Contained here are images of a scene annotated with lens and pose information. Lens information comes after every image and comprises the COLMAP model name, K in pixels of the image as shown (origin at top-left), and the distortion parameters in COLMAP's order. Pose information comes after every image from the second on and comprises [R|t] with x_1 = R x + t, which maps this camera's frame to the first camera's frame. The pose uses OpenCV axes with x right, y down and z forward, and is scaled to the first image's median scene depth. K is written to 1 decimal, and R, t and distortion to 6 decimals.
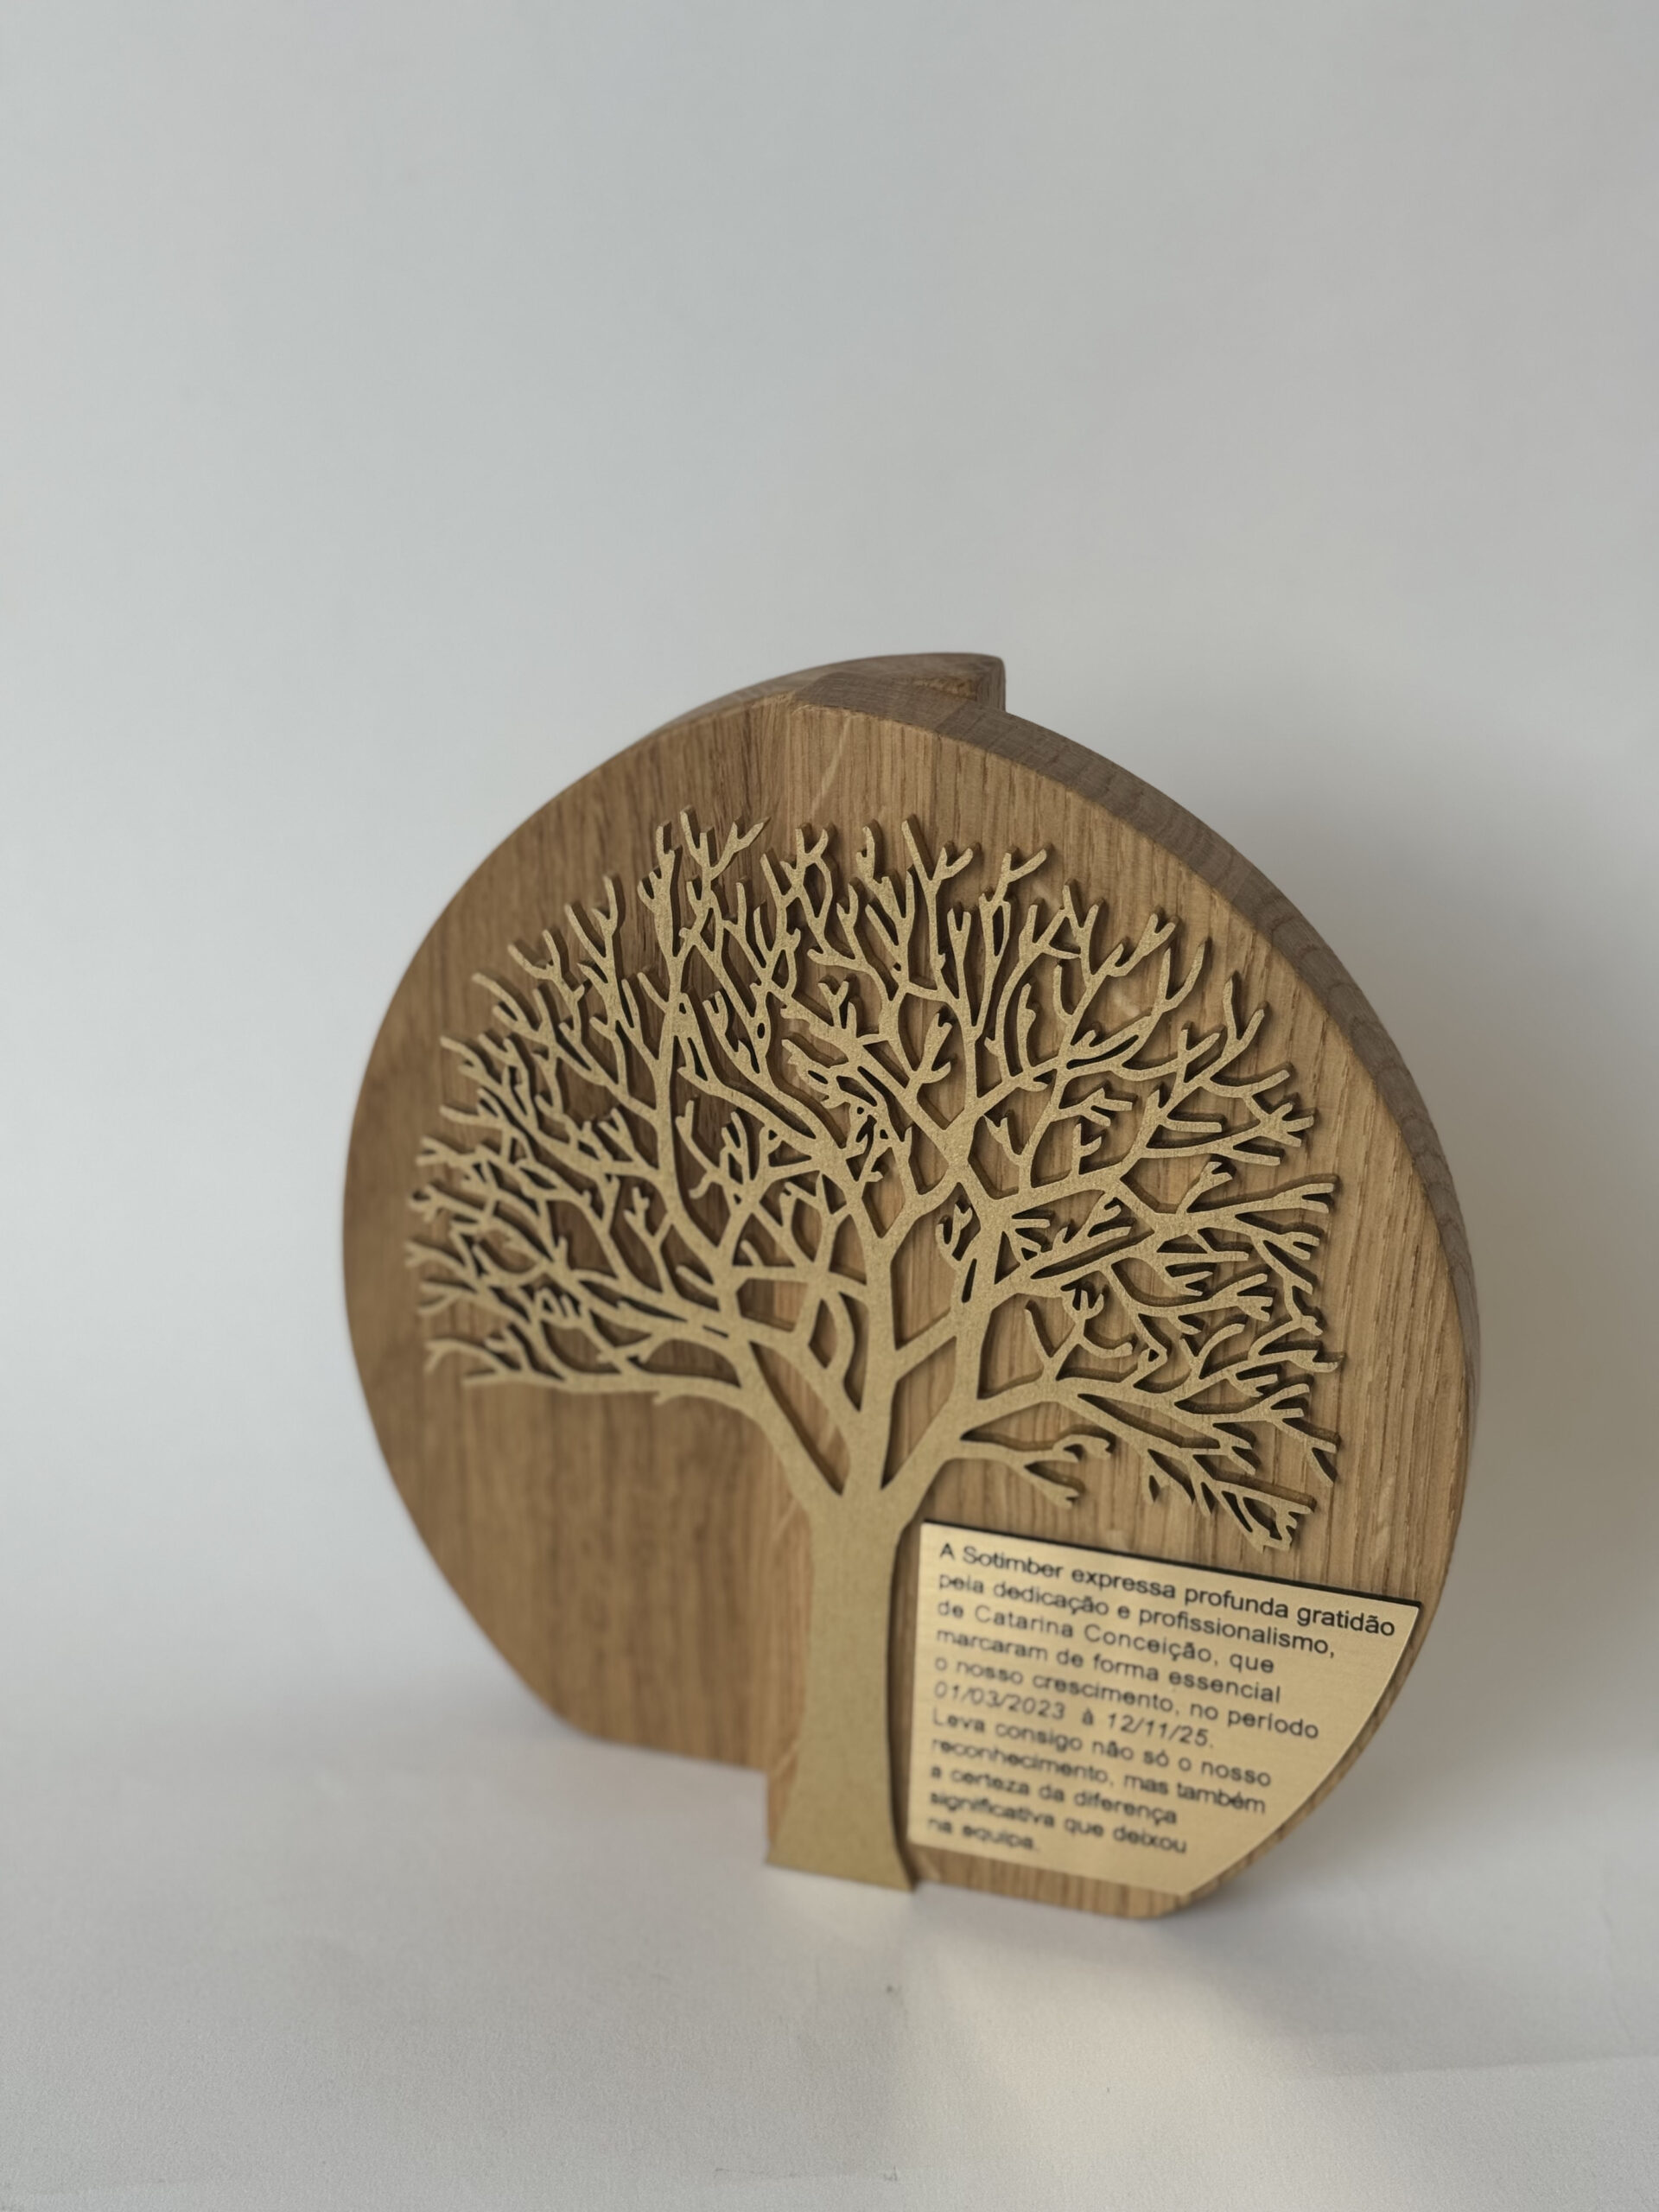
lens RADIAL K [[3154.3, 0, 833.8], [0, 3154.3, 1105.5], [0, 0, 1]] dist [0.102074, 0.000000]
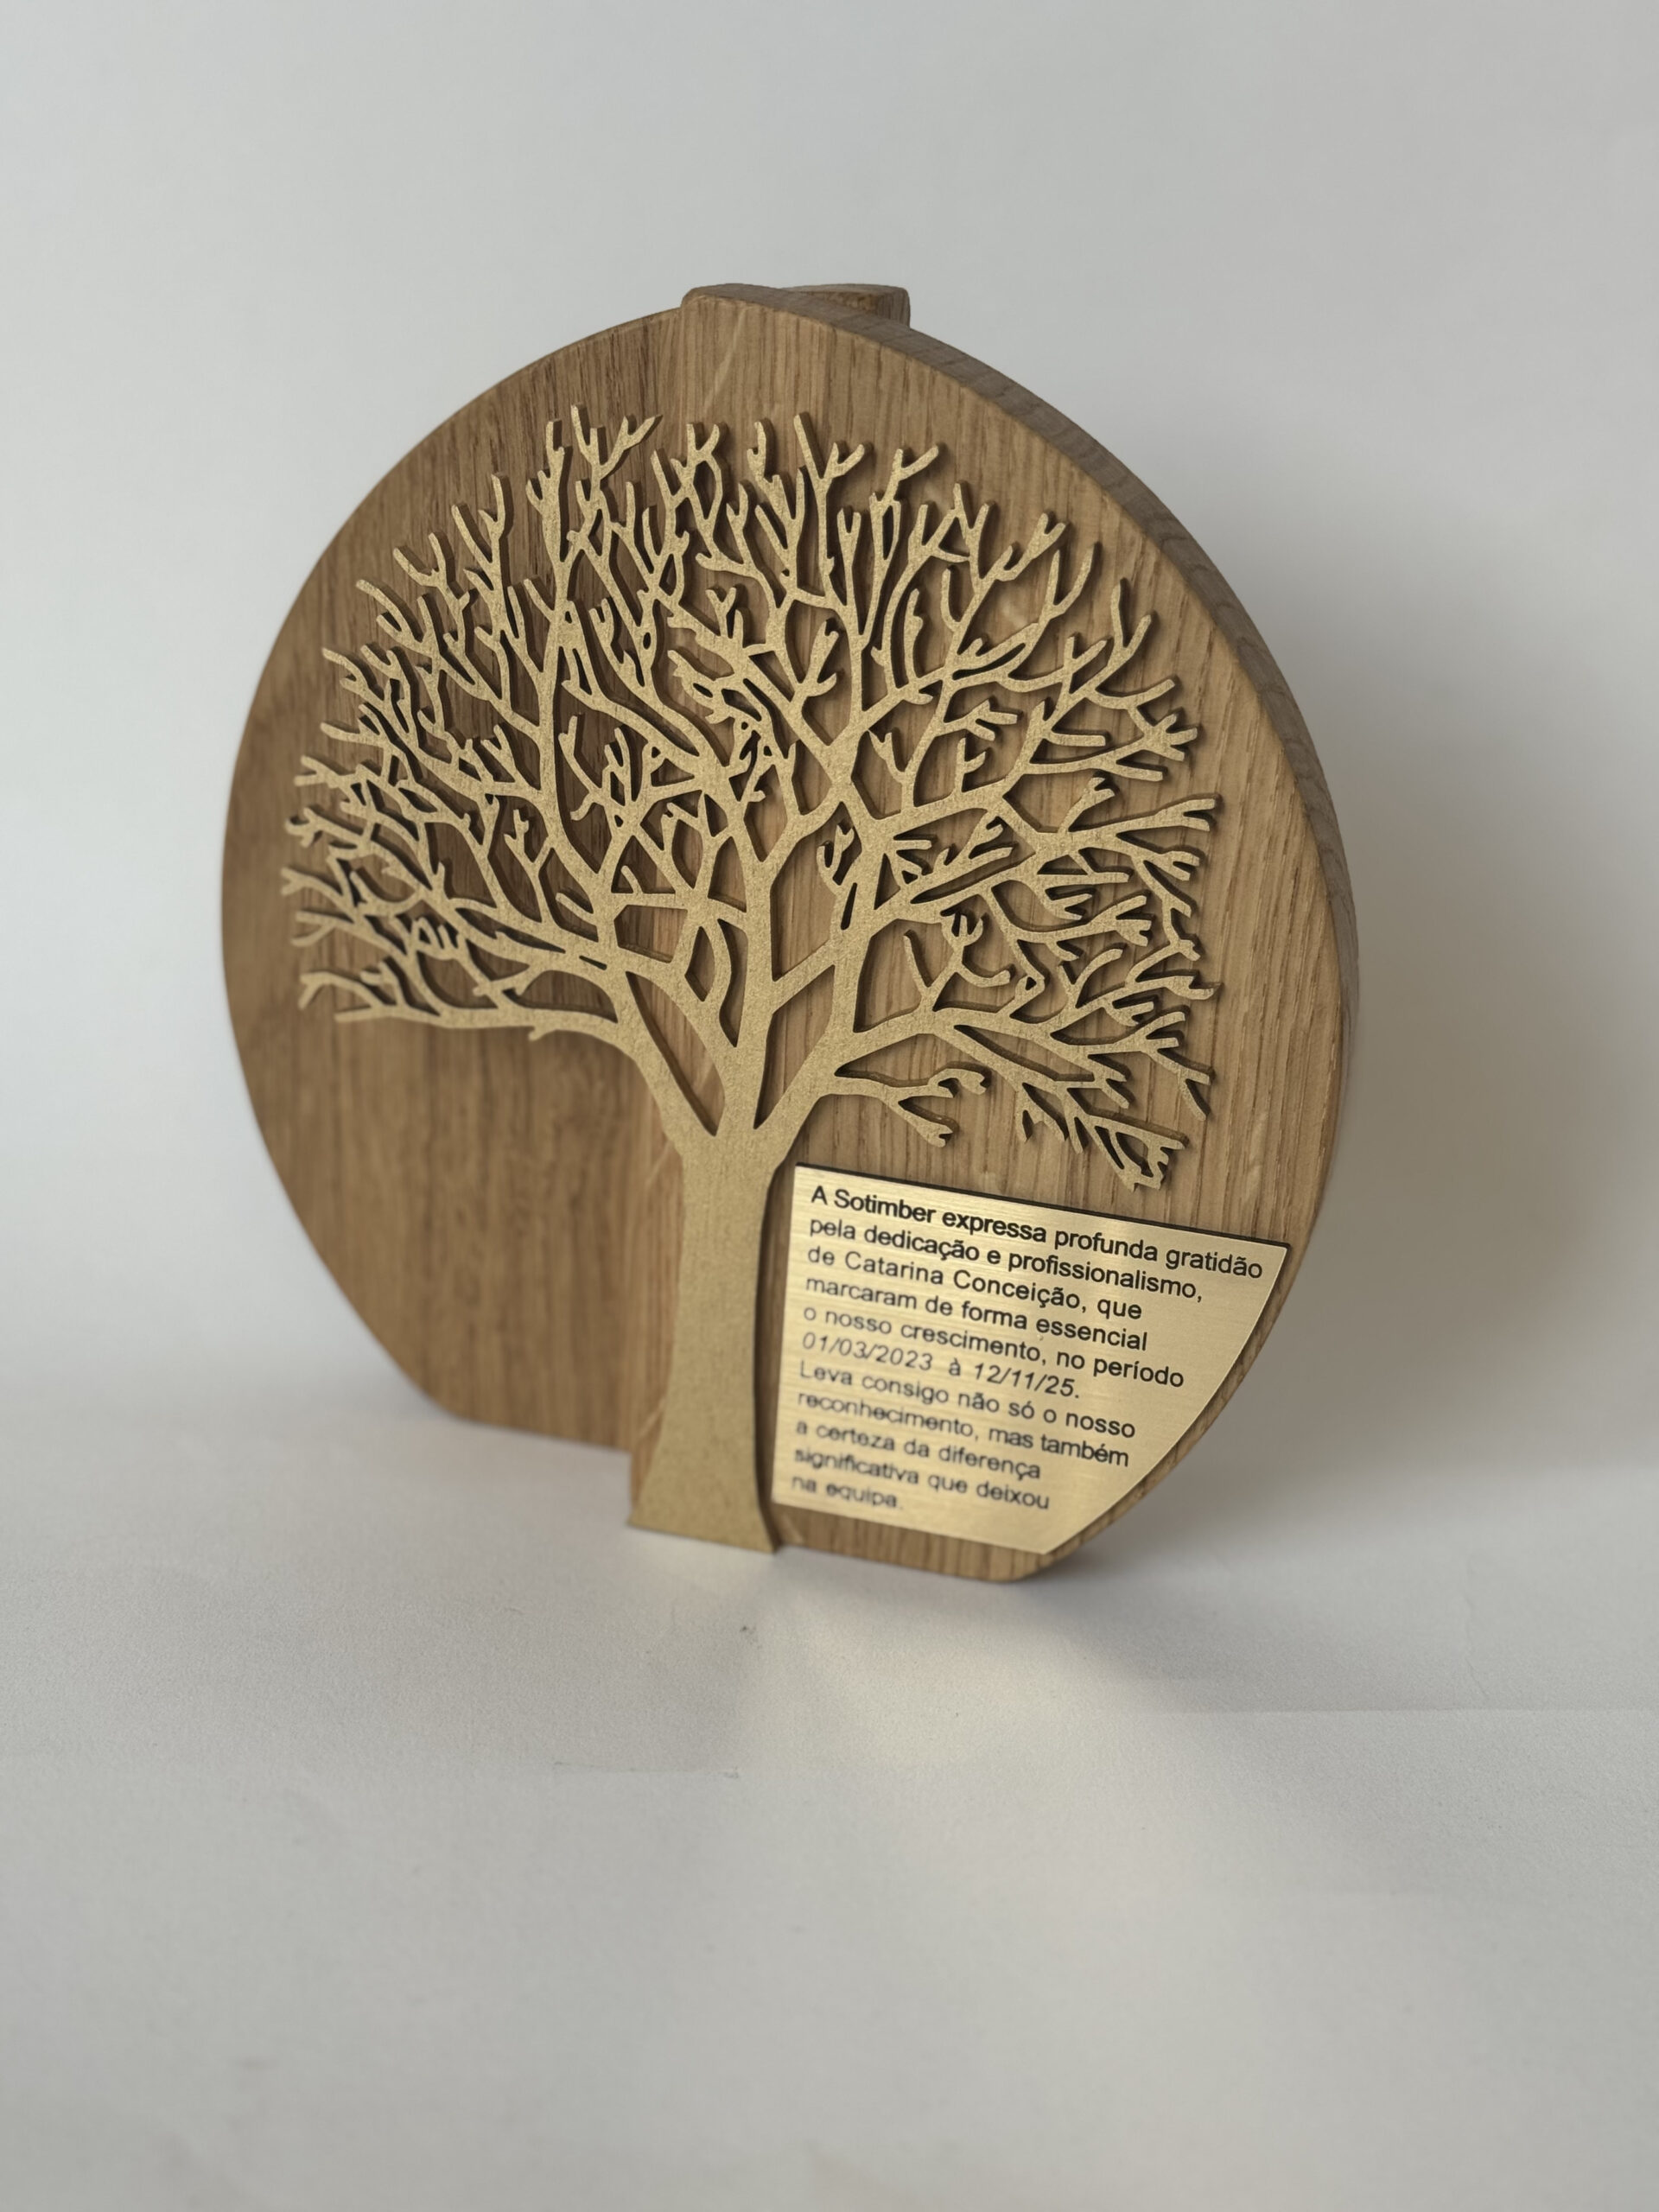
lens RADIAL K [[3154.3, 0, 873.5], [0, 3154.3, 1145.9], [0, 0, 1]] dist [0.102074, 0.000000]
pose [[0.998995, 0.036111, 0.026541, 0.027000], [-0.035781, 0.999278, -0.012793, 0.143331], [-0.026984, 0.011830, 0.999566, 0.009881]]
